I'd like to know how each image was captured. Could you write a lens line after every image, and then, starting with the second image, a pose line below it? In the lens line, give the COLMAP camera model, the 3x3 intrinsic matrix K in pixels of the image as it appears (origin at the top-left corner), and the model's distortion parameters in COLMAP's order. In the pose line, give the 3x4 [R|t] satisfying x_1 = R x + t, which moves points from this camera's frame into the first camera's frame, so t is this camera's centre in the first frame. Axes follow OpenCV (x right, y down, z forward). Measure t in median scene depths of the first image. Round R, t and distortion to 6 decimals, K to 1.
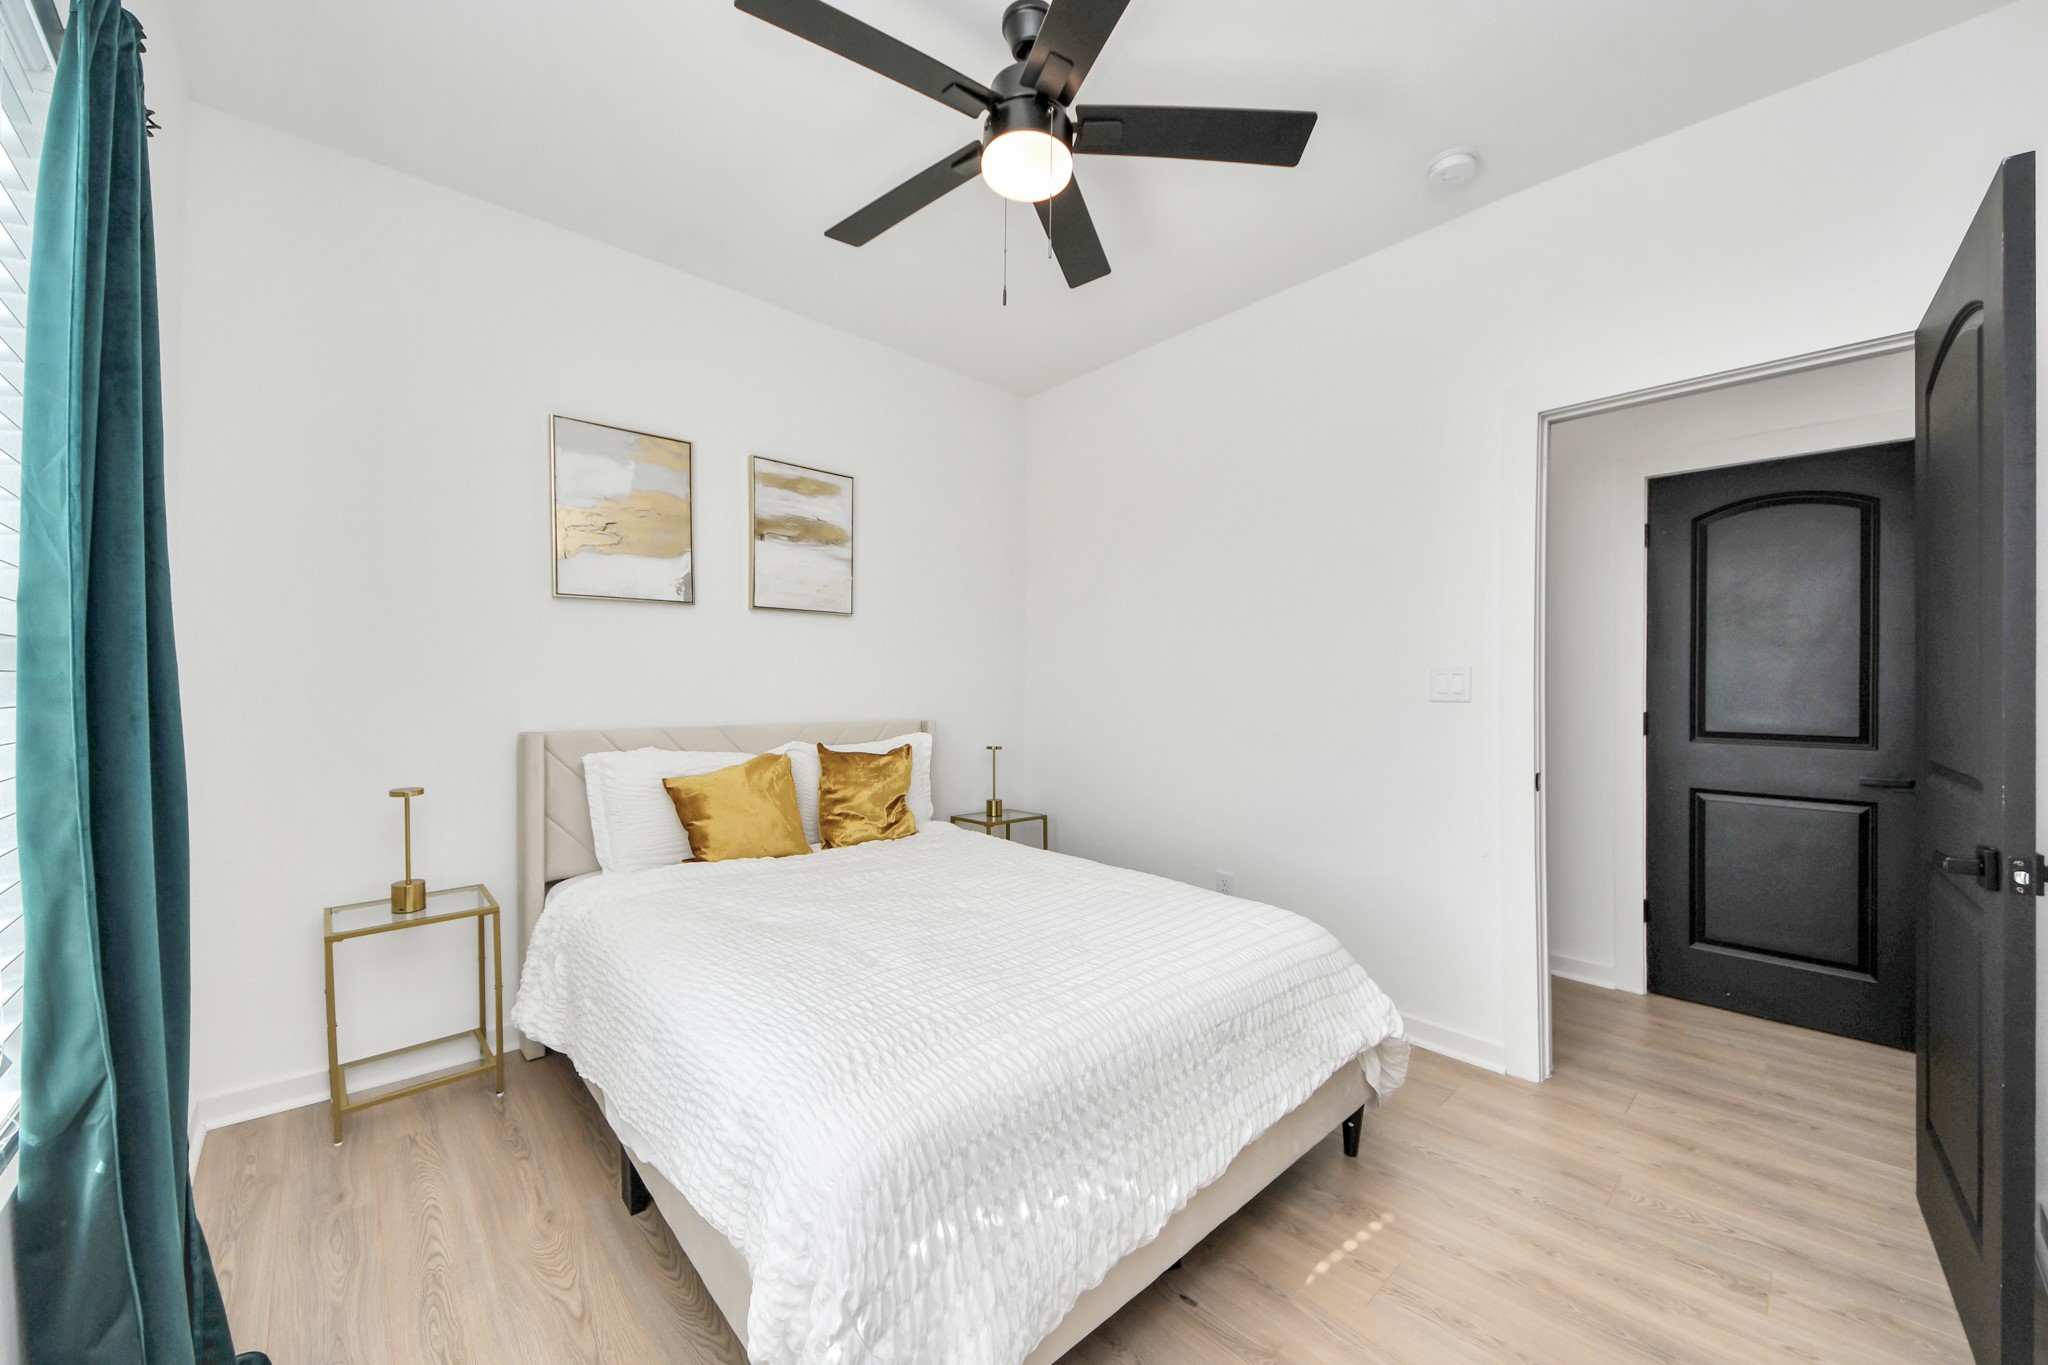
lens RADIAL K [[741.9, 0, 1012.9], [0, 741.9, 692.7], [0, 0, 1]] dist [-0.000665, -0.000144]
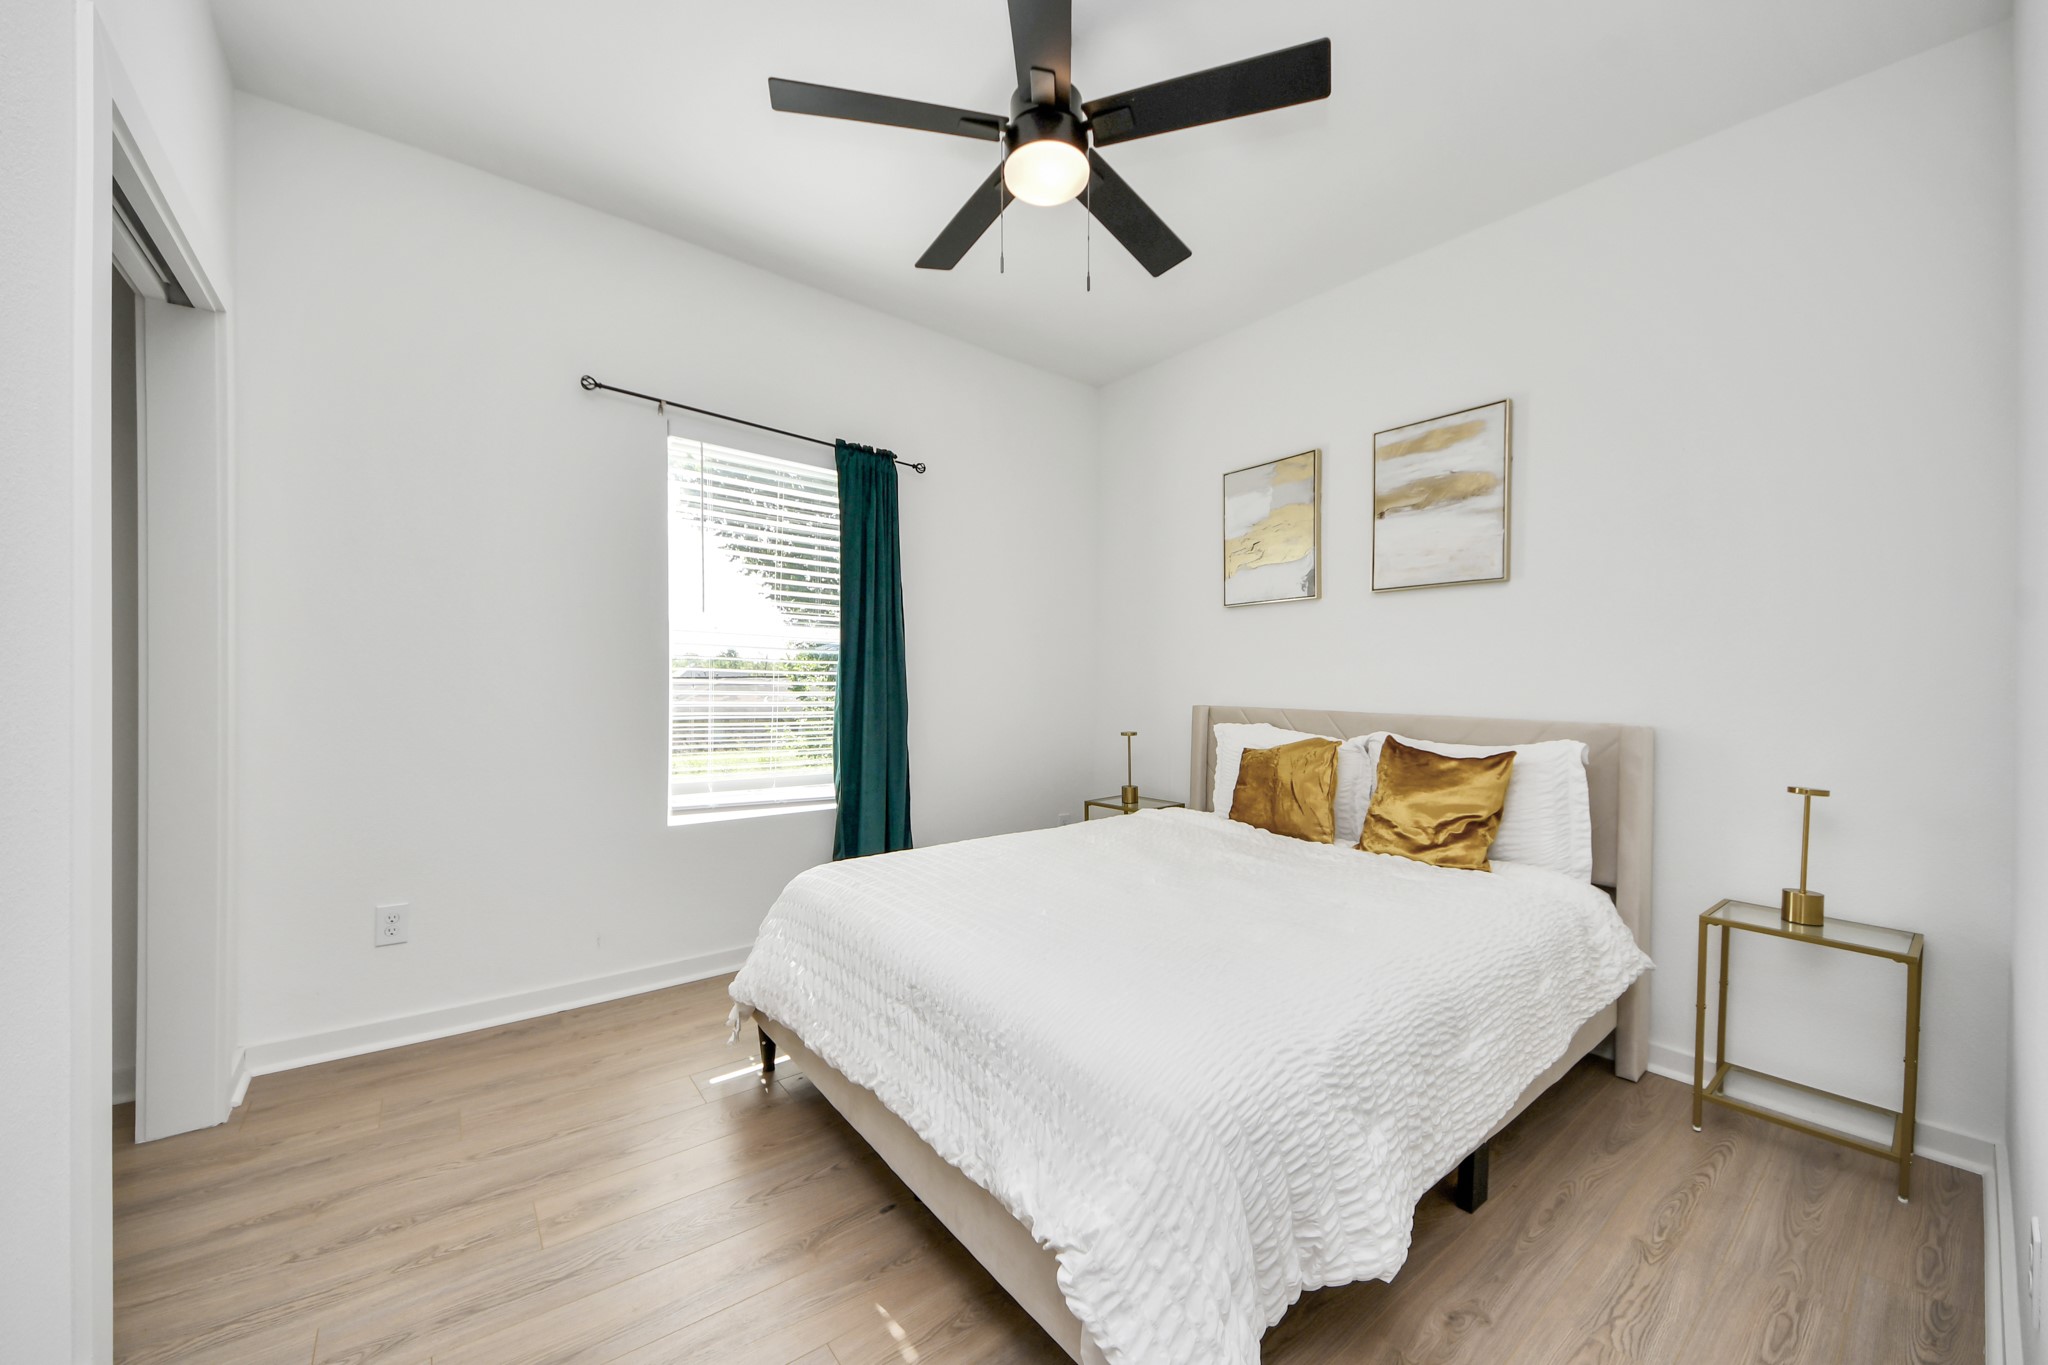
lens RADIAL K [[750.6, 0, 1024.0], [0, 750.6, 682.5], [0, 0, 1]] dist [0.000356, -0.000013]
pose [[-0.082092, 0.009061, -0.996584, 0.663314], [-0.006461, 0.999933, 0.009623, -0.002620], [0.996604, 0.007229, -0.082028, 0.629339]]
